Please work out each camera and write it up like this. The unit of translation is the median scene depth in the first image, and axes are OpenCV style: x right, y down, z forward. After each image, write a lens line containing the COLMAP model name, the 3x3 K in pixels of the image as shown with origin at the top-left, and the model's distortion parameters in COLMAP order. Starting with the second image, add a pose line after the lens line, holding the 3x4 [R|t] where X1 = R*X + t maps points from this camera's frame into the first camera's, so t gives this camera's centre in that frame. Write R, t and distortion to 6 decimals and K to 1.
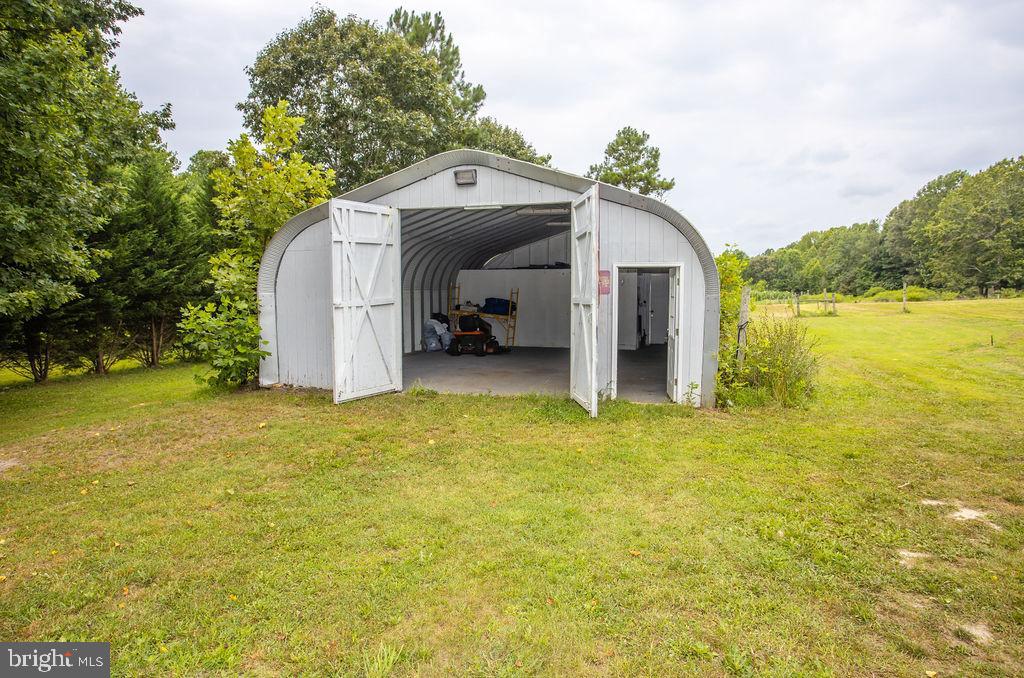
lens RADIAL K [[649.3, 0, 521.2], [0, 649.3, 314.0], [0, 0, 1]] dist [-0.000753, 0.005223]
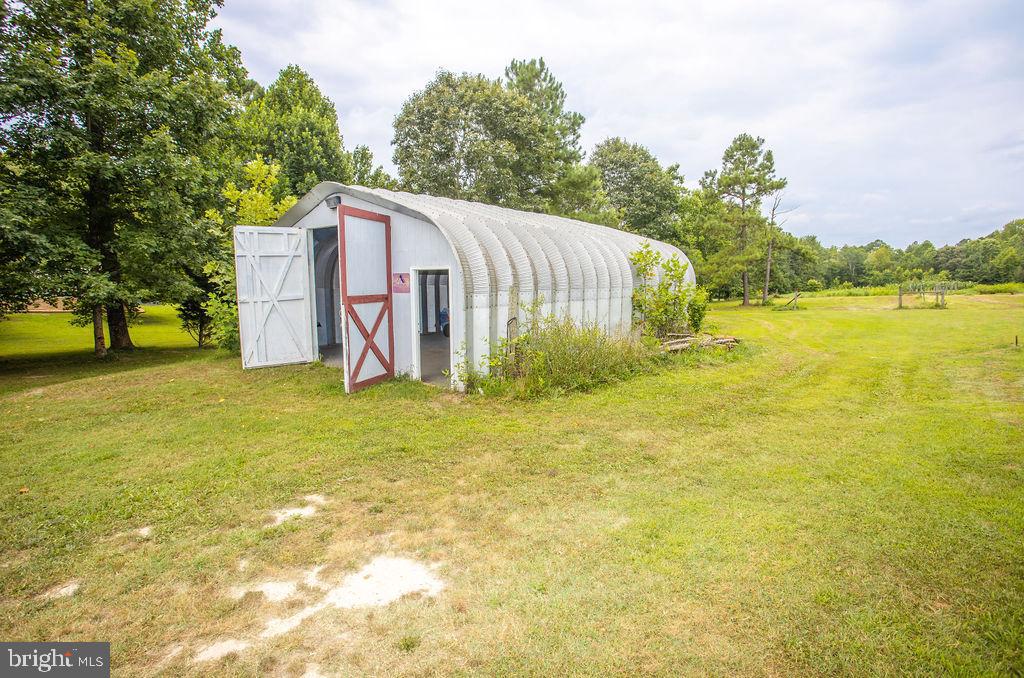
lens RADIAL K [[510.9, 0, 509.1], [0, 510.9, 333.6], [0, 0, 1]] dist [-0.046611, 0.026112]
pose [[0.926731, 0.035831, -0.374014, 0.220669], [-0.010179, 0.997471, 0.070338, -0.008470], [0.375588, -0.061377, 0.924752, 0.062392]]
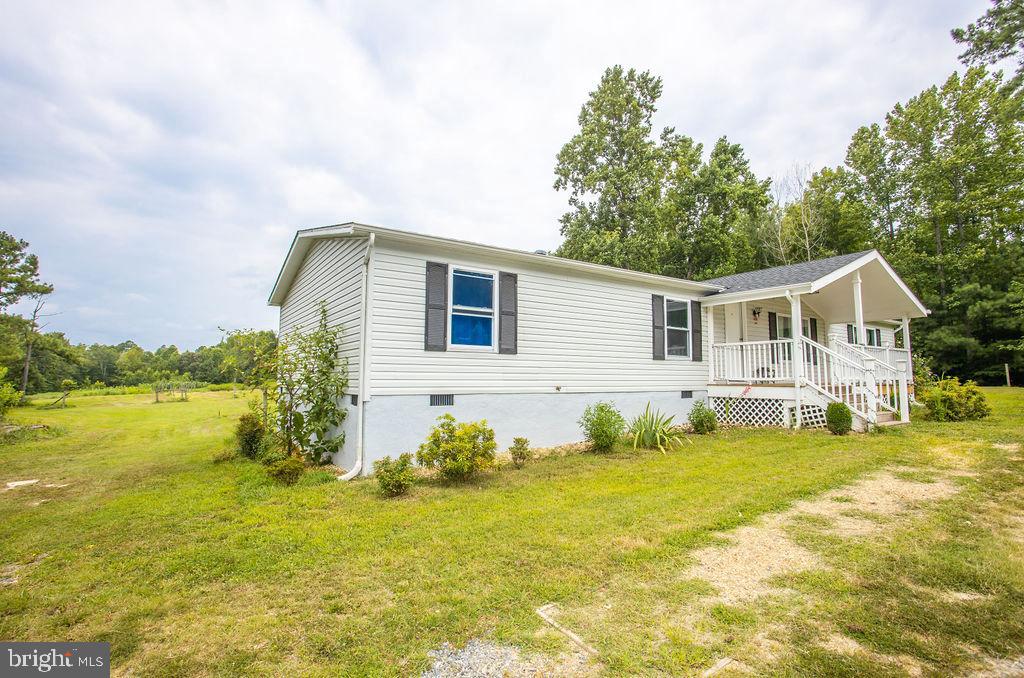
lens RADIAL K [[510.9, 0, 509.1], [0, 510.9, 333.6], [0, 0, 1]] dist [-0.046611, 0.026112]
pose [[0.625241, 0.077319, 0.776592, 0.098245], [0.023128, 0.992808, -0.117466, 0.001223], [-0.780089, 0.091406, 0.618956, -0.297885]]
